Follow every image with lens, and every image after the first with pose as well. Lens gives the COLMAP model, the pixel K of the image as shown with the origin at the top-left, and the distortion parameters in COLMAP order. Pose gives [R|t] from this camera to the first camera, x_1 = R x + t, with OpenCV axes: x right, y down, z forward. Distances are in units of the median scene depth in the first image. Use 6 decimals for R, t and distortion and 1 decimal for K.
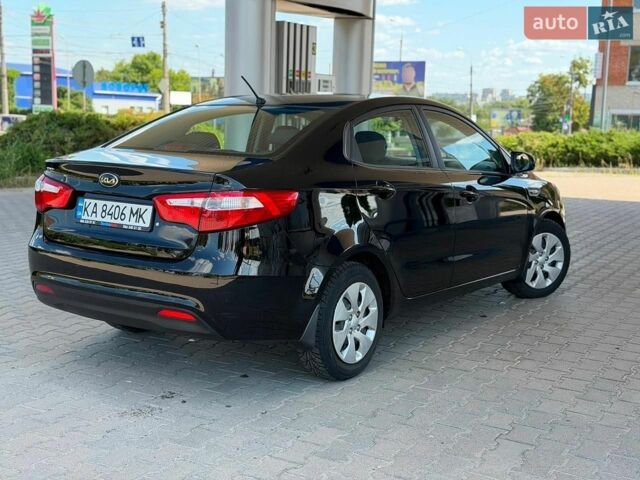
lens RADIAL K [[878.4, 0, 326.1], [0, 878.4, 244.2], [0, 0, 1]] dist [0.102024, 0.000000]
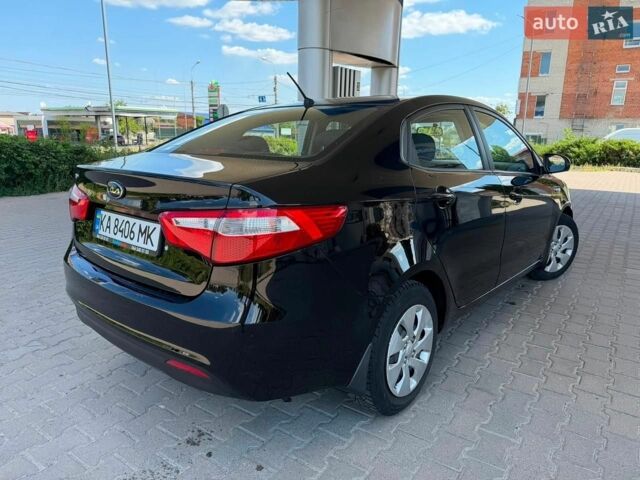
lens RADIAL K [[451.1, 0, 318.4], [0, 451.1, 243.0], [0, 0, 1]] dist [0.010720, -0.018120]
pose [[0.995587, 0.010914, -0.093211, -0.016998], [-0.003178, 0.996565, 0.082750, -0.051870], [0.093794, -0.082089, 0.992202, 0.527059]]
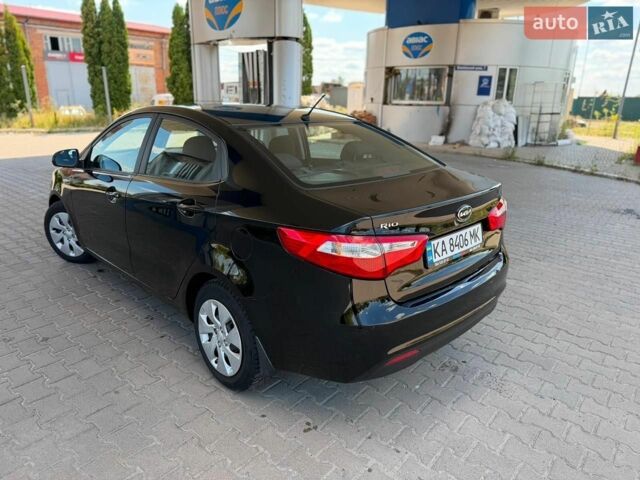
lens RADIAL K [[446.5, 0, 321.6], [0, 446.5, 241.1], [0, 0, 1]] dist [0.028825, -0.041493]
pose [[0.197621, -0.325627, 0.924615, -0.666696], [0.126021, 0.943829, 0.305459, -0.191509], [-0.972144, 0.056156, 0.227557, 0.918279]]
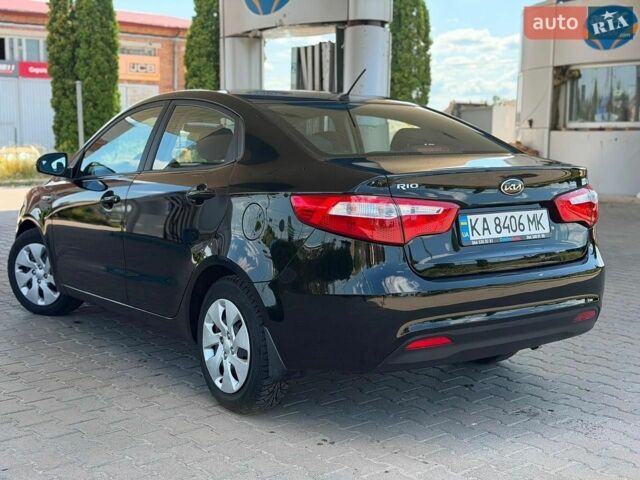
lens RADIAL K [[878.4, 0, 323.5], [0, 878.4, 244.2], [0, 0, 1]] dist [0.102024, 0.000000]
pose [[0.344033, -0.146016, 0.927535, -0.973902], [0.141649, 0.984600, 0.102460, -0.115533], [-0.928212, 0.096135, 0.359418, 0.763164]]
